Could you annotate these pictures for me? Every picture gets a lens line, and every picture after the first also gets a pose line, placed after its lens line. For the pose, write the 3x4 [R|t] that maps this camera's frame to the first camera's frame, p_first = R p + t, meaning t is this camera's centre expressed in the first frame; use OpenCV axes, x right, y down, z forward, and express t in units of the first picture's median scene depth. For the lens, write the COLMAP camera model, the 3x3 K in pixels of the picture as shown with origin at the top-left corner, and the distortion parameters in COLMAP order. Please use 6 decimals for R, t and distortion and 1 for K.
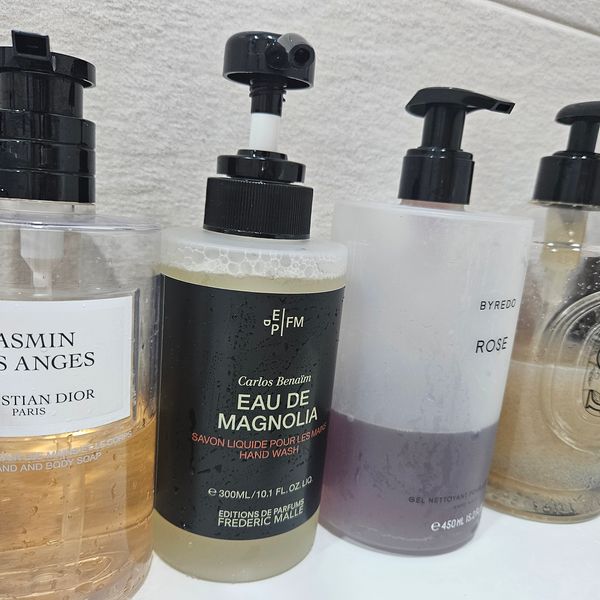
lens RADIAL K [[524.5, 0, 300.9], [0, 524.5, 299.5], [0, 0, 1]] dist [0.007465, -0.014093]
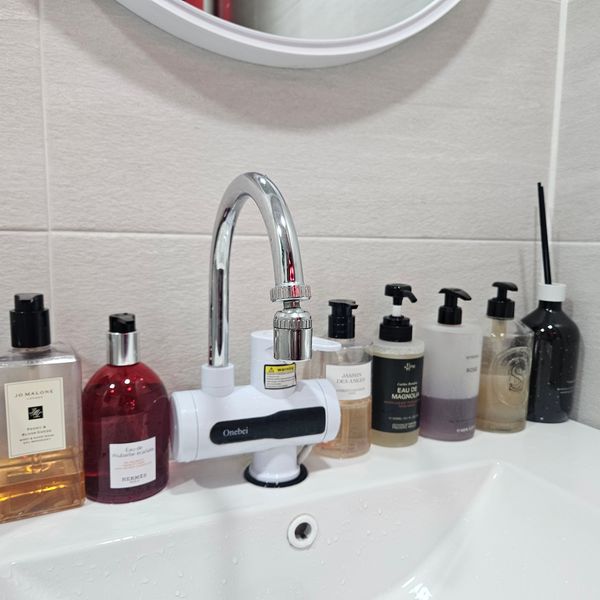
lens RADIAL K [[524.5, 0, 299.0], [0, 524.5, 301.5], [0, 0, 1]] dist [0.007465, -0.014093]
pose [[0.997179, -0.063423, -0.040135, -0.545165], [0.061000, 0.996395, -0.058956, -0.209094], [0.043730, 0.056342, 0.997453, -2.321642]]
